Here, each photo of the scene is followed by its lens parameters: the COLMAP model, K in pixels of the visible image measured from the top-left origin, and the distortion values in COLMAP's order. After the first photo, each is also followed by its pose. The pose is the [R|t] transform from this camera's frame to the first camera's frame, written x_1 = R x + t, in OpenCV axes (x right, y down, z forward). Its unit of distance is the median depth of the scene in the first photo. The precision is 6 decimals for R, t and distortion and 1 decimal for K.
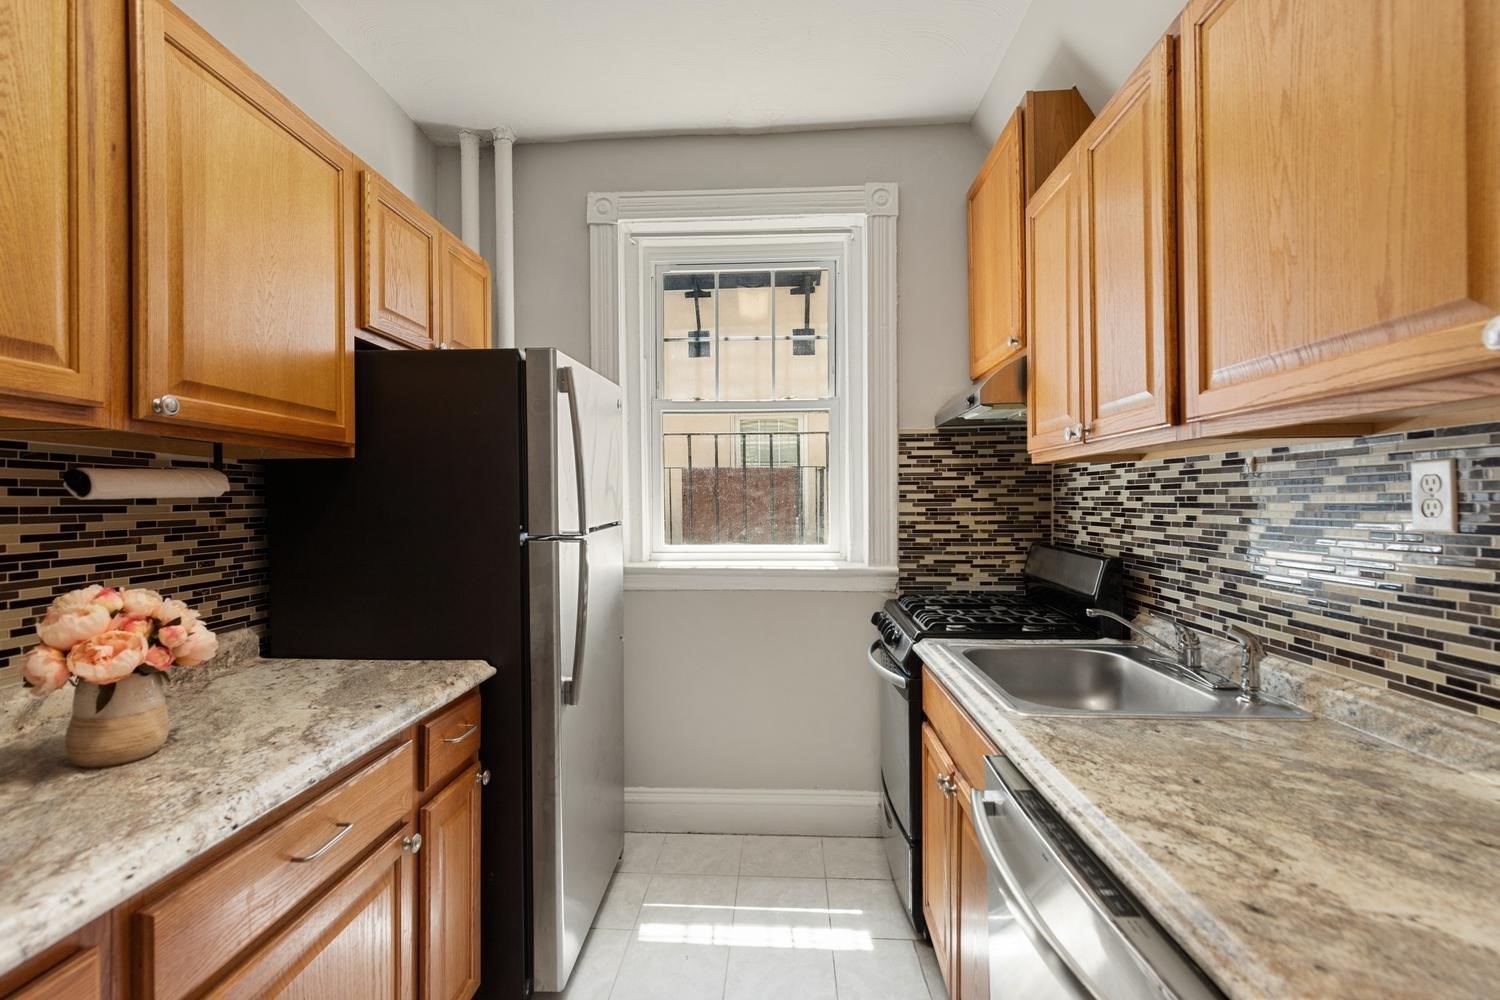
lens RADIAL K [[702.4, 0, 748.2], [0, 702.4, 498.1], [0, 0, 1]] dist [0.001827, 0.000048]
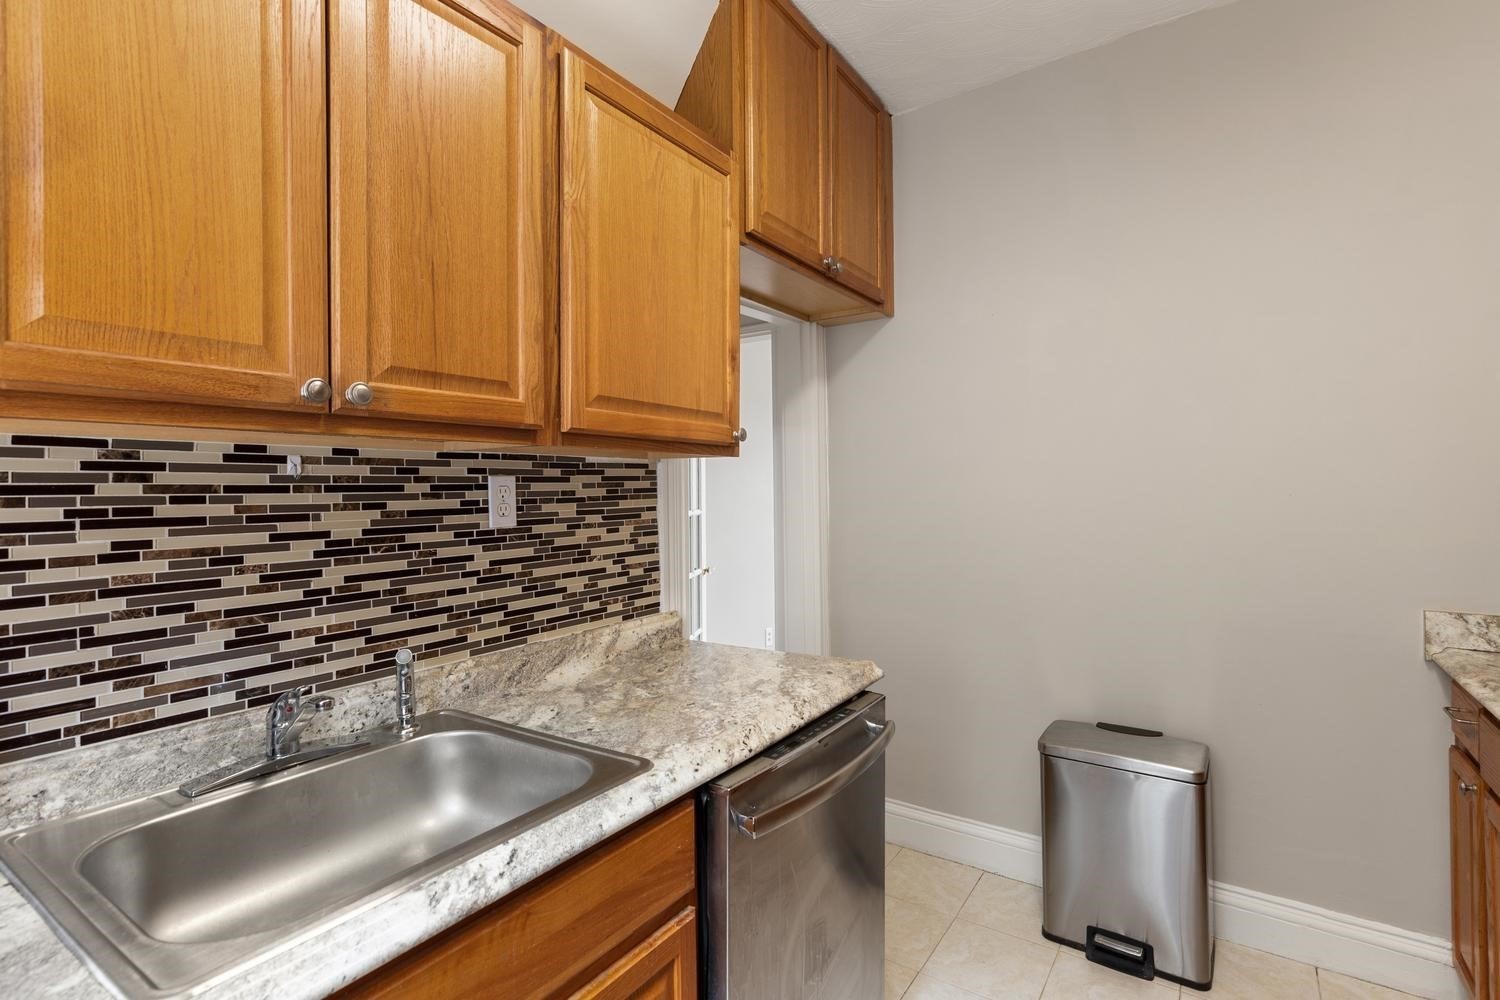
lens RADIAL K [[702.4, 0, 757.9], [0, 702.4, 492.9], [0, 0, 1]] dist [0.001827, 0.000048]
pose [[-0.858719, 0.010613, 0.512336, -0.121480], [0.012260, 0.999925, -0.000164, -0.008983], [-0.512300, 0.006140, -0.858785, 1.329375]]
